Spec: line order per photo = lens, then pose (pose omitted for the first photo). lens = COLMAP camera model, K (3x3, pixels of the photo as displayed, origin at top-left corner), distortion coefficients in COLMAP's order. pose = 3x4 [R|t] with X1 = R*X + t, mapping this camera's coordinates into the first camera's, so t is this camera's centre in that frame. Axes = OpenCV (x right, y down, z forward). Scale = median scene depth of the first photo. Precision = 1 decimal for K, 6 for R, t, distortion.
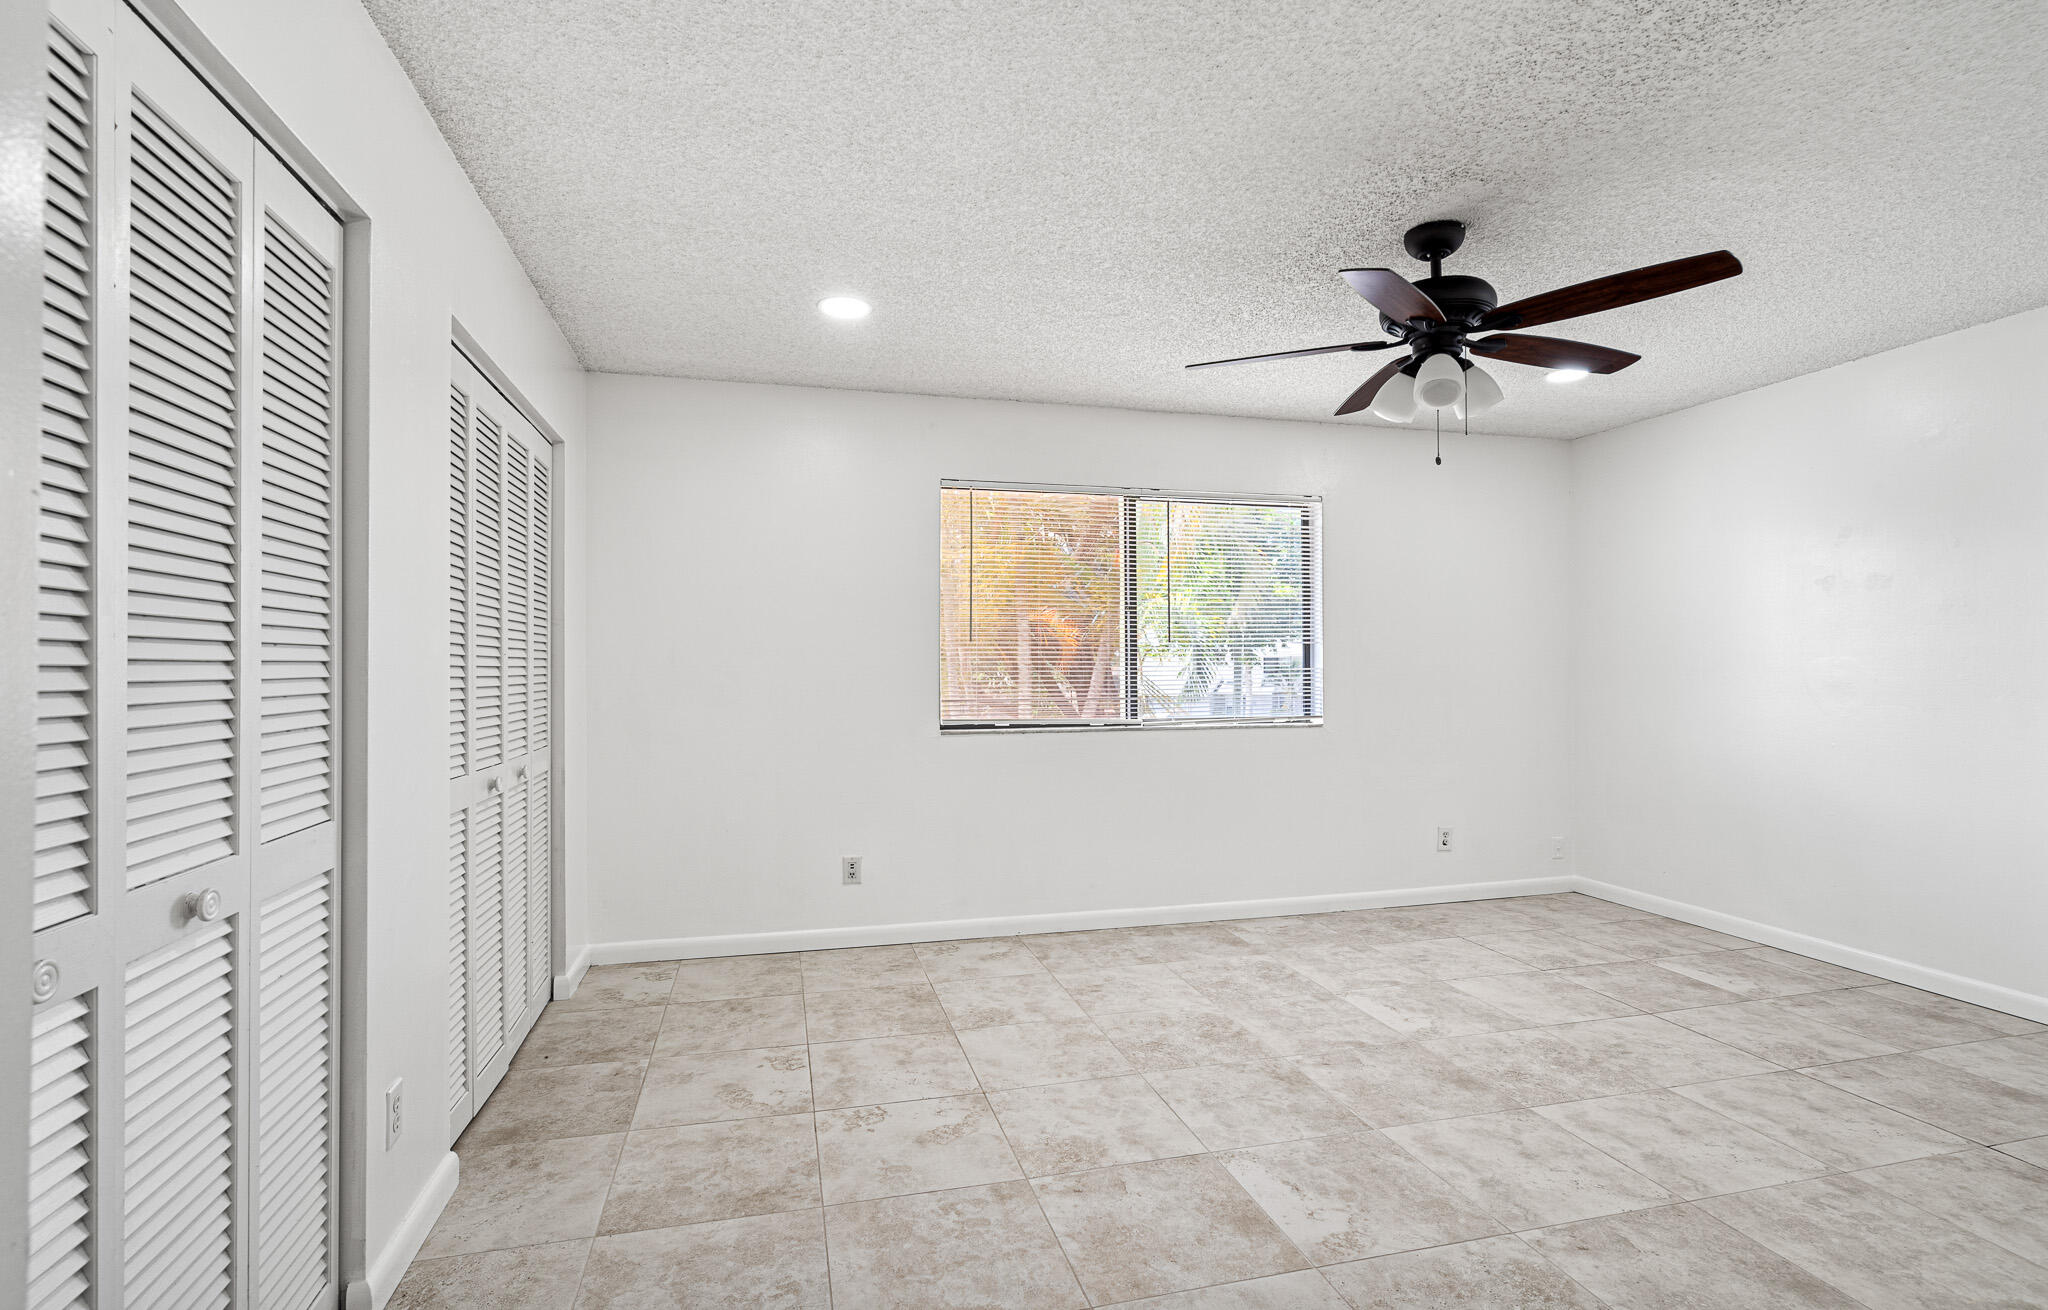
lens RADIAL K [[950.5, 0, 1024.4], [0, 950.5, 659.8], [0, 0, 1]] dist [-0.002405, -0.000233]
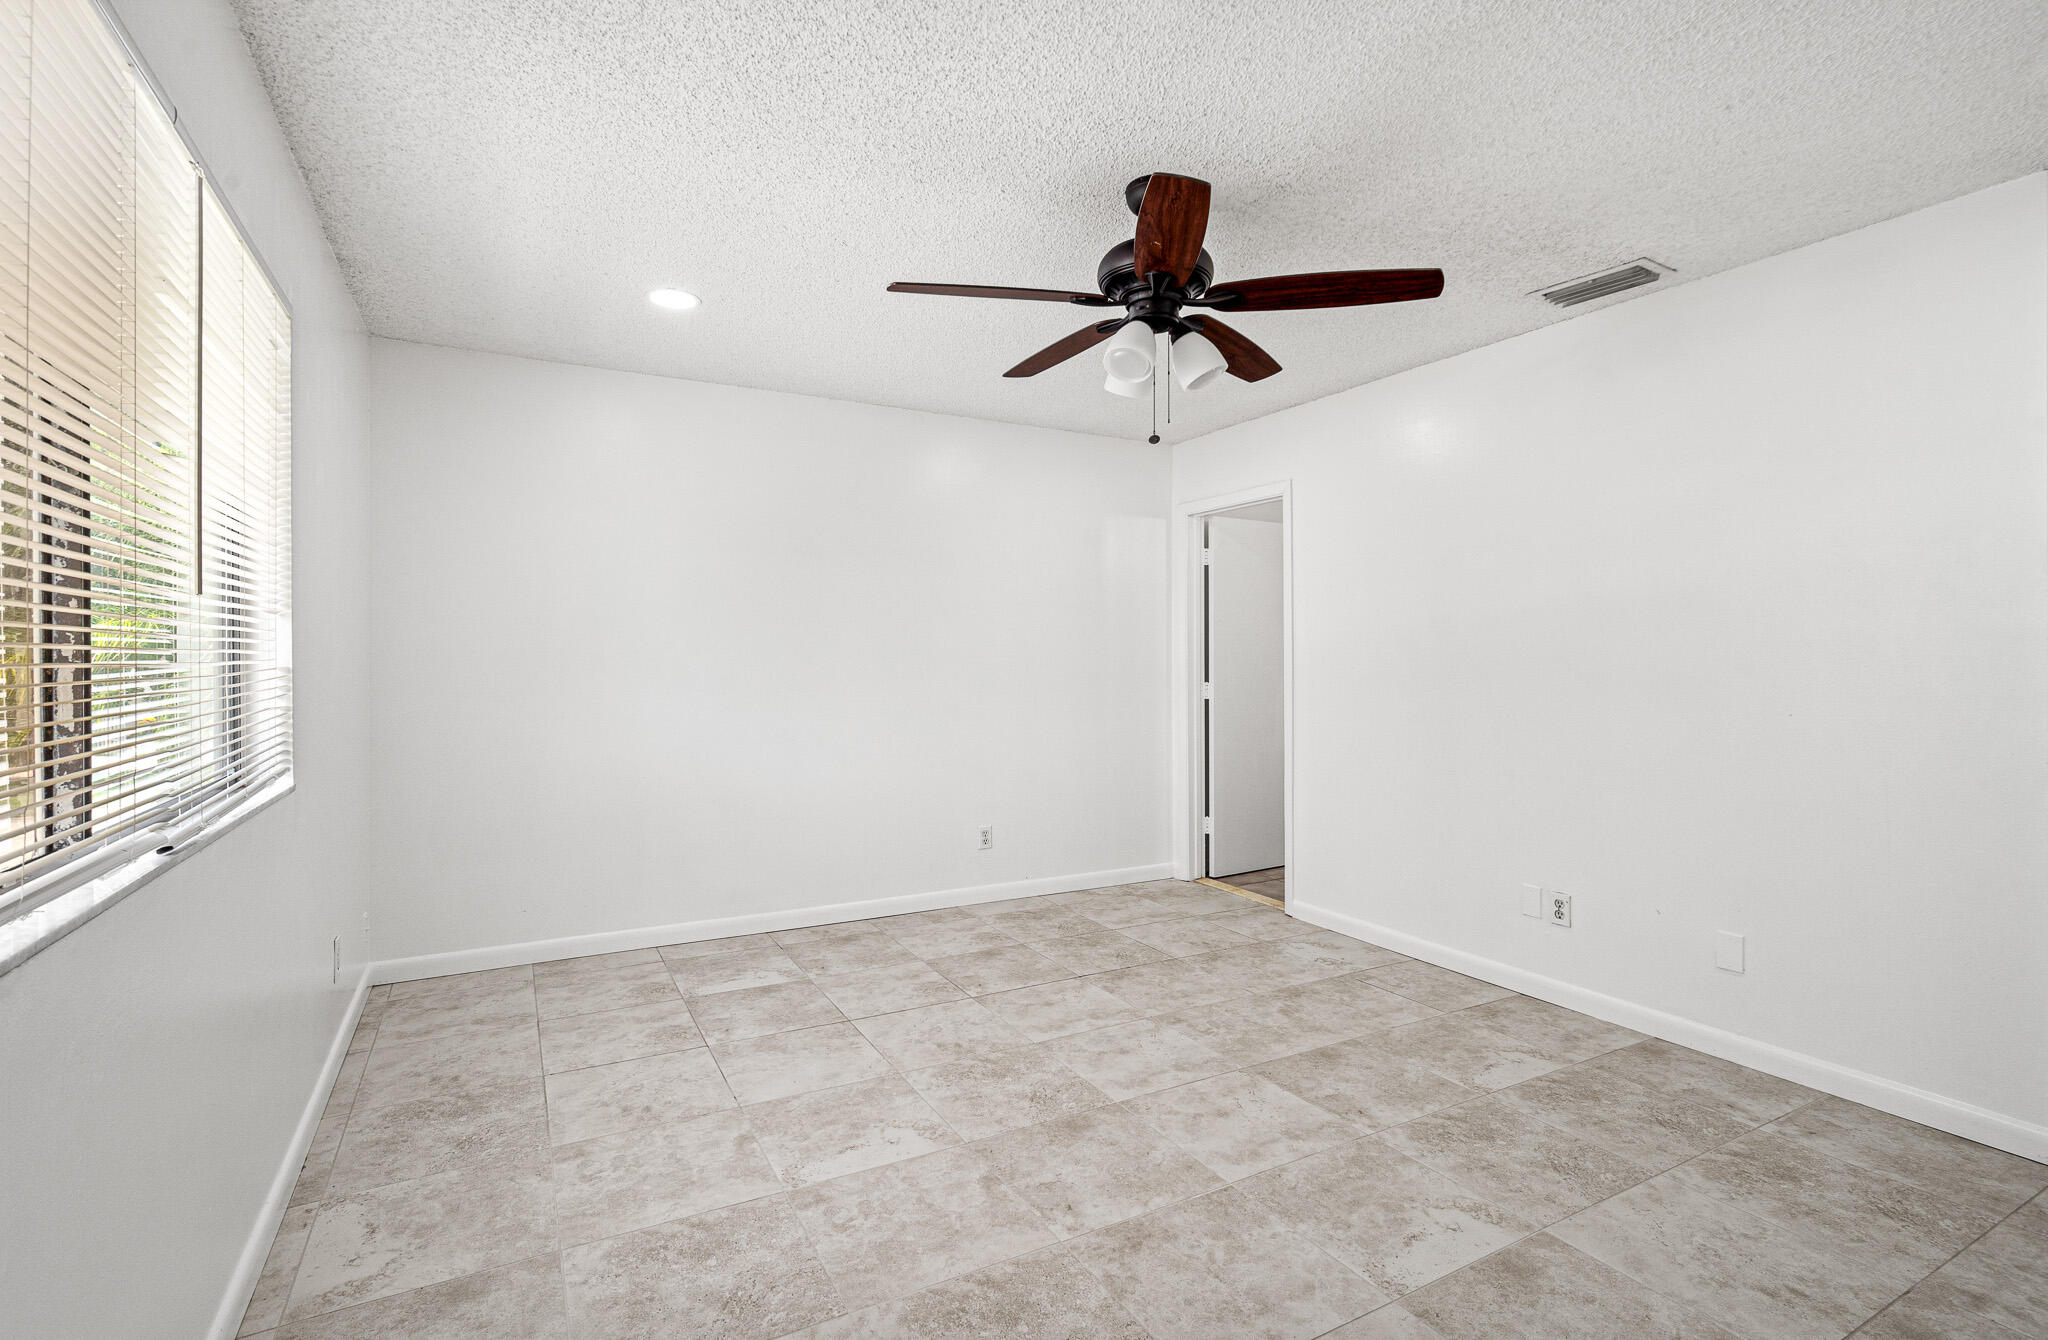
lens RADIAL K [[950.5, 0, 1030.1], [0, 950.5, 665.3], [0, 0, 1]] dist [-0.002405, -0.000233]
pose [[-0.249823, -0.003236, 0.968286, -0.364836], [-0.008524, 0.999963, 0.001143, 0.000367], [-0.968254, -0.007968, -0.249841, 1.129699]]
